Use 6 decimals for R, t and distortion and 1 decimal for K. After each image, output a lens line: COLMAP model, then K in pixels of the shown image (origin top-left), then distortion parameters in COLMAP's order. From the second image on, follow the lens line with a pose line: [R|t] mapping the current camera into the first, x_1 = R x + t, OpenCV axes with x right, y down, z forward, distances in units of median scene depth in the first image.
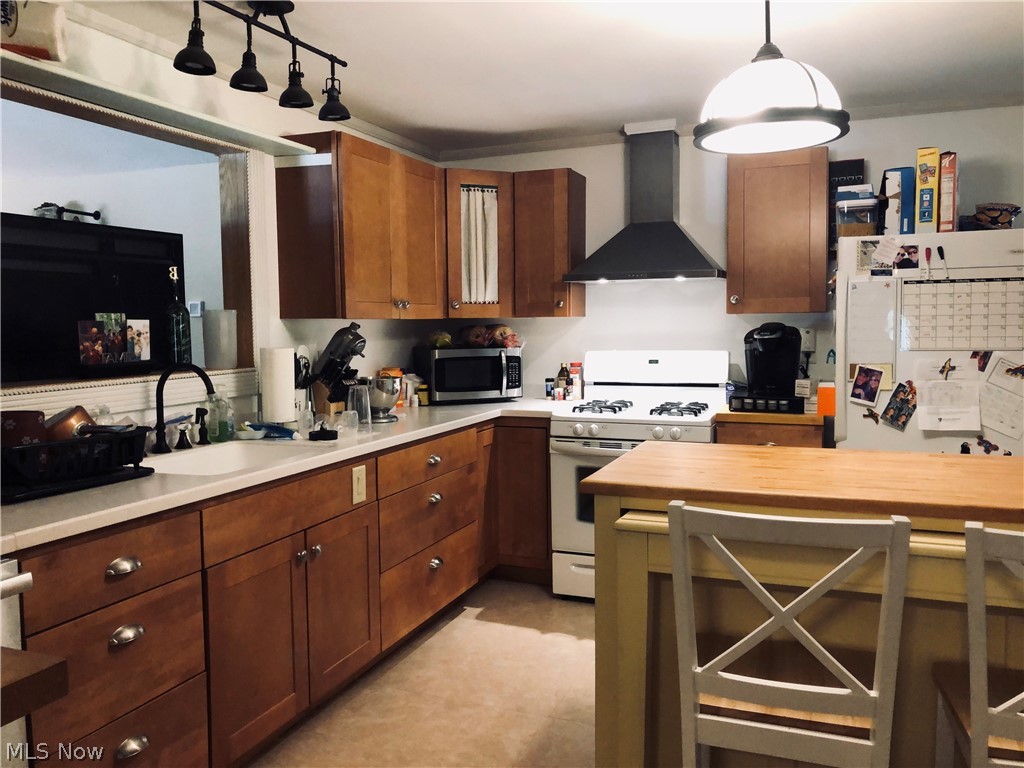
lens RADIAL K [[828.0, 0, 512.8], [0, 828.0, 376.4], [0, 0, 1]] dist [0.001251, -0.000847]
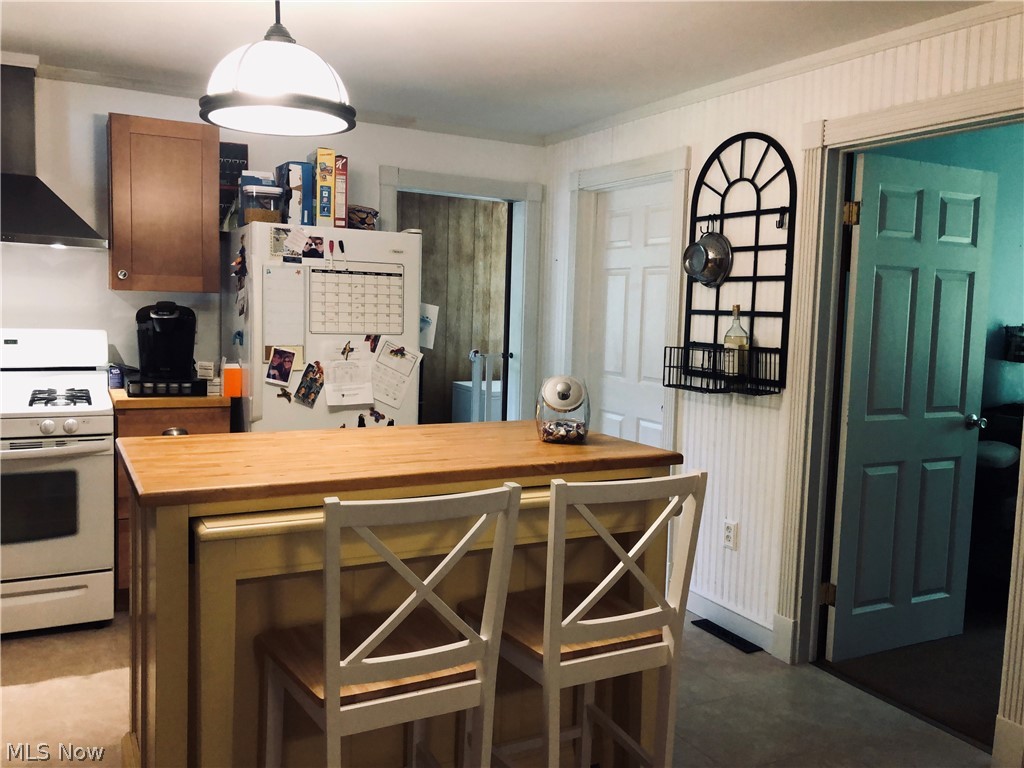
lens RADIAL K [[829.3, 0, 487.9], [0, 829.3, 380.7], [0, 0, 1]] dist [0.031308, -0.001095]
pose [[0.658574, -0.035654, 0.751671, -0.193132], [0.008439, 0.999164, 0.040000, -0.010884], [-0.752468, -0.020000, 0.658325, 0.106412]]
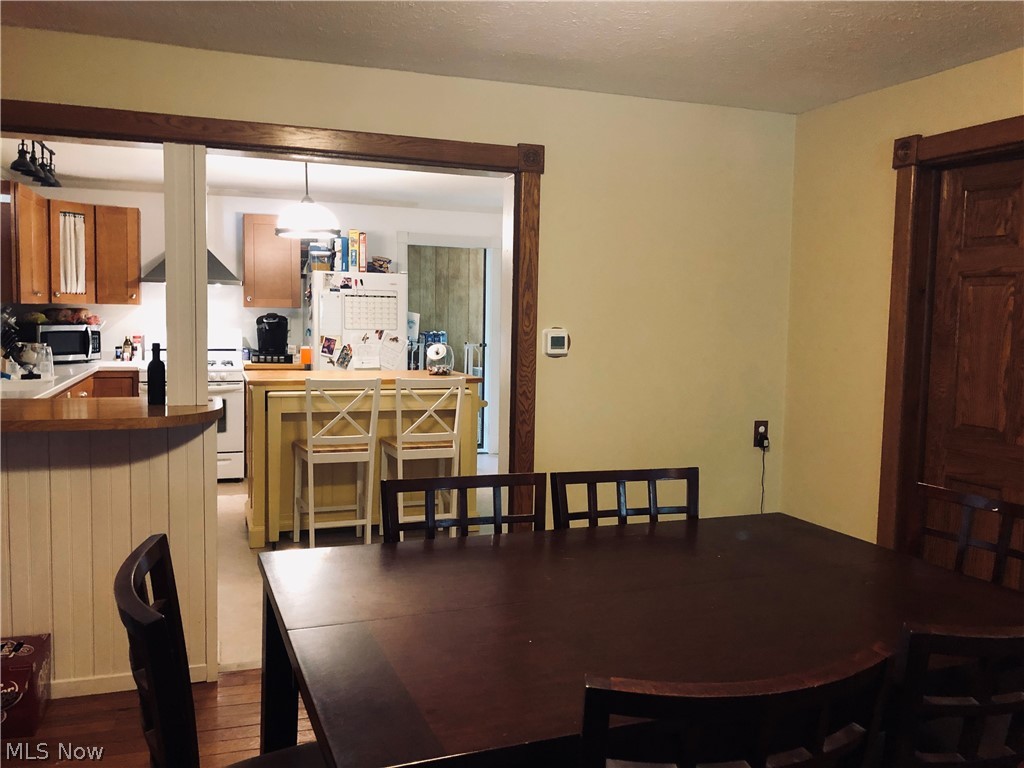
lens RADIAL K [[838.2, 0, 505.9], [0, 838.2, 379.4], [0, 0, 1]] dist [0.097274, -0.189184]
pose [[0.754789, -0.025992, 0.655453, -0.573731], [0.013869, 0.999624, 0.023669, 0.047025], [-0.655821, -0.008774, 0.754865, -0.796534]]
